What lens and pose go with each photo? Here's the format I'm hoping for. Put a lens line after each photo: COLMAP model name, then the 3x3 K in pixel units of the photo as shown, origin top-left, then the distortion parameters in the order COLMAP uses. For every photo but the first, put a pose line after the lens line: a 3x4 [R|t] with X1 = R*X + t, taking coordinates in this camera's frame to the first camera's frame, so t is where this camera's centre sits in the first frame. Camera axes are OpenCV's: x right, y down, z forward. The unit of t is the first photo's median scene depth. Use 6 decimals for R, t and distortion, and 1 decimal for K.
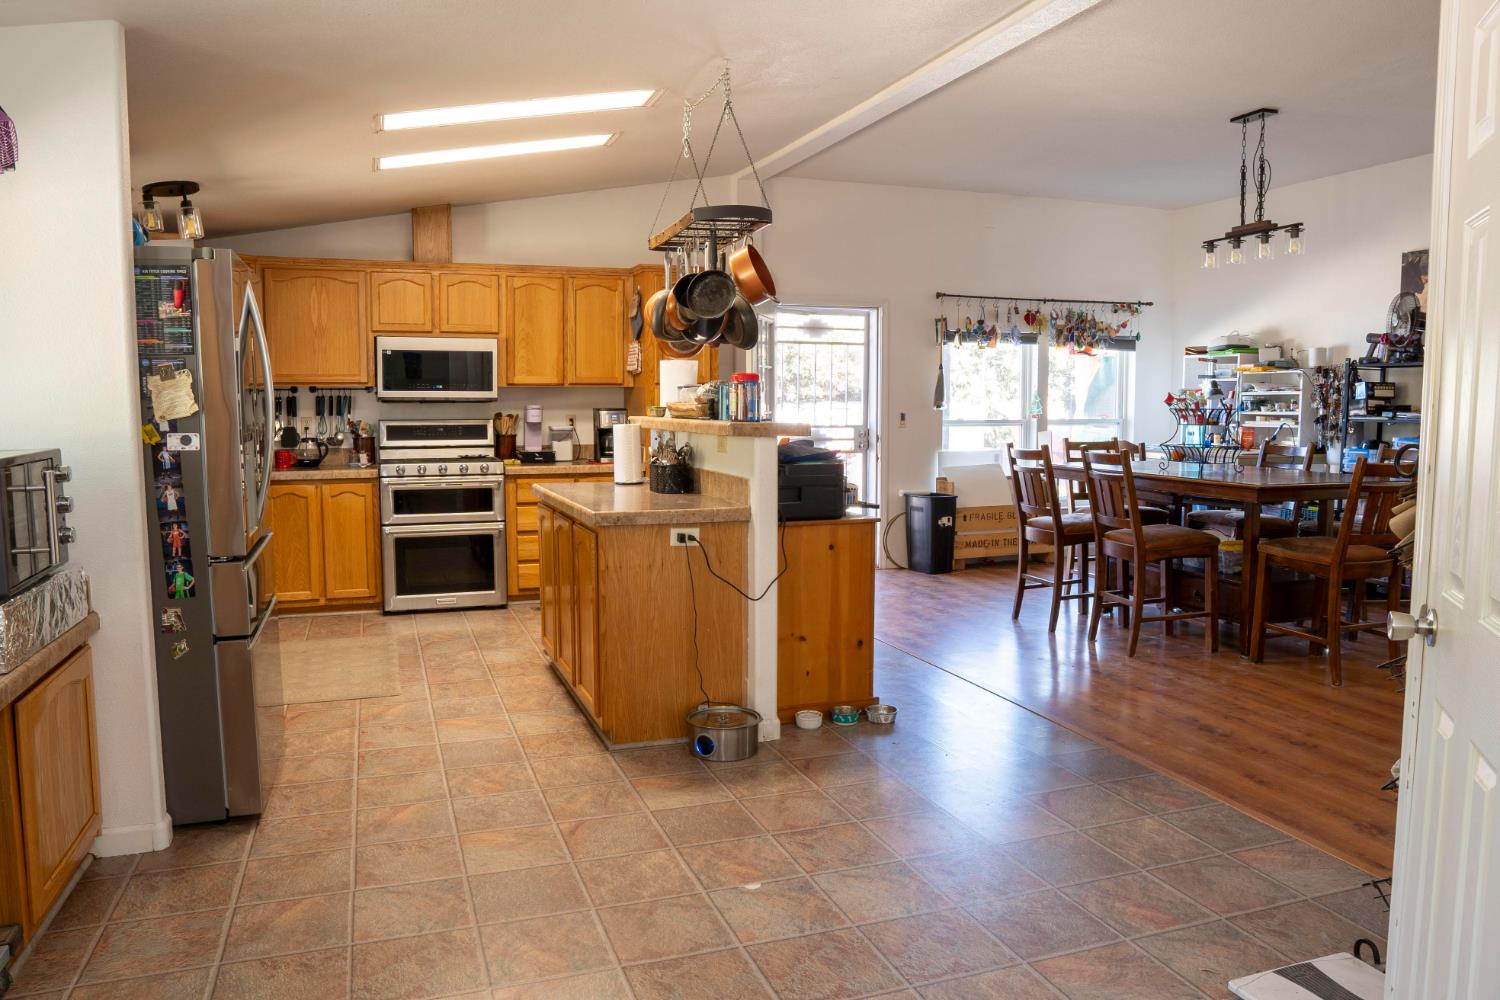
lens RADIAL K [[1054.0, 0, 741.0], [0, 1054.0, 492.8], [0, 0, 1]] dist [-0.104779, 0.067057]
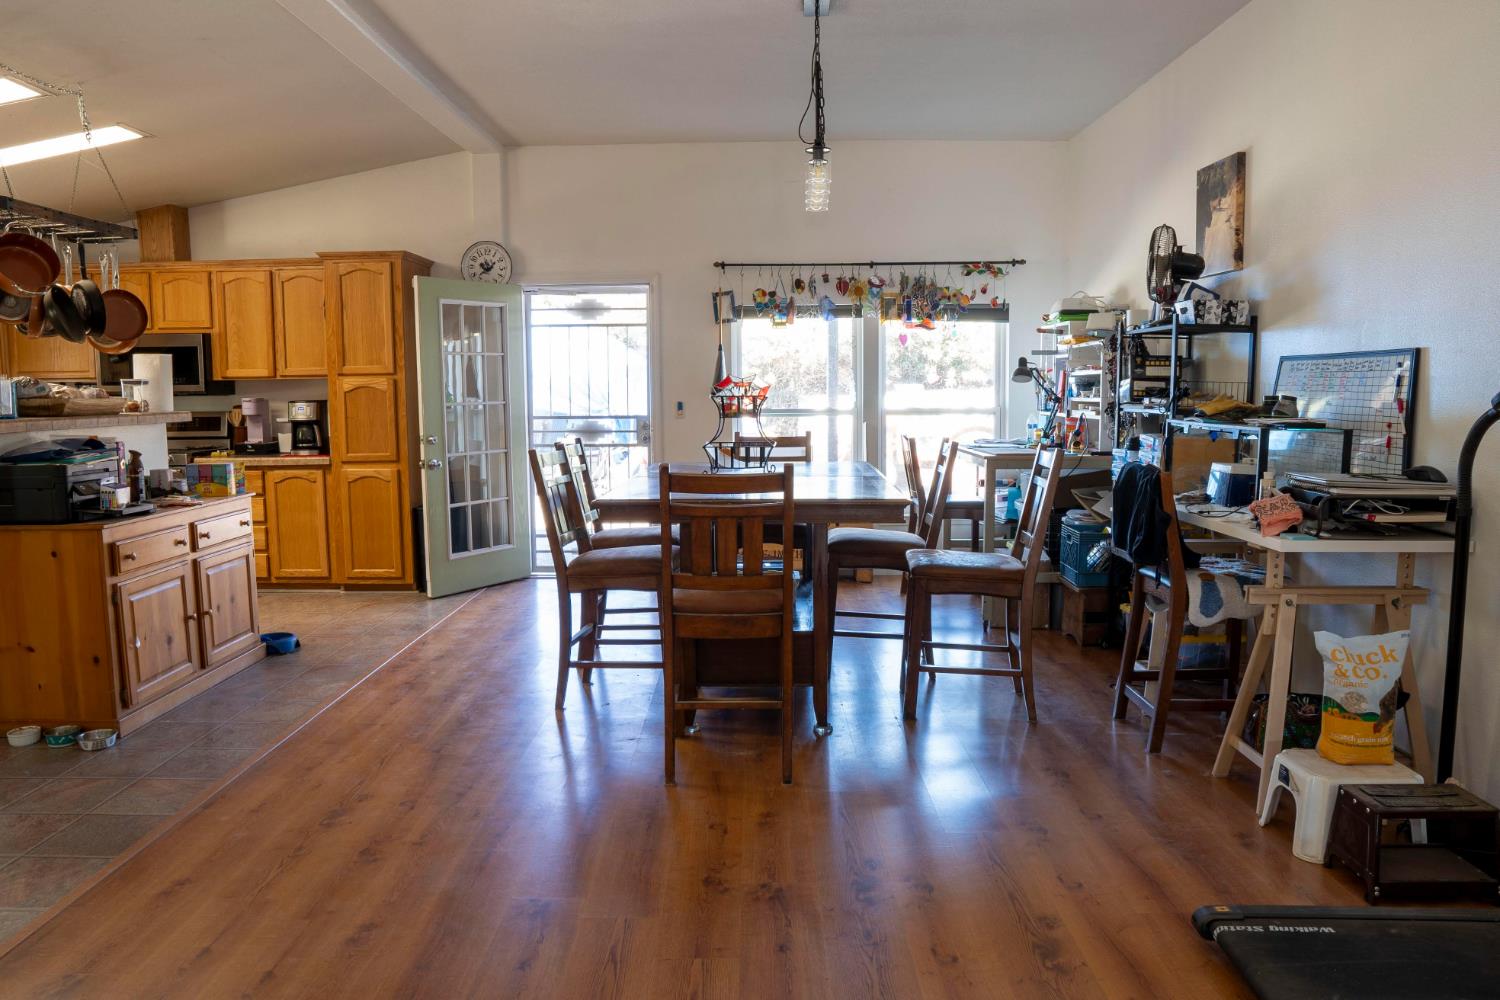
lens RADIAL K [[1054.0, 0, 748.6], [0, 1054.0, 490.3], [0, 0, 1]] dist [-0.104779, 0.067057]
pose [[0.940393, 0.025411, -0.339139, 0.615456], [-0.021554, 0.999653, 0.015135, -0.019984], [0.339406, -0.006923, 0.940615, 0.231372]]
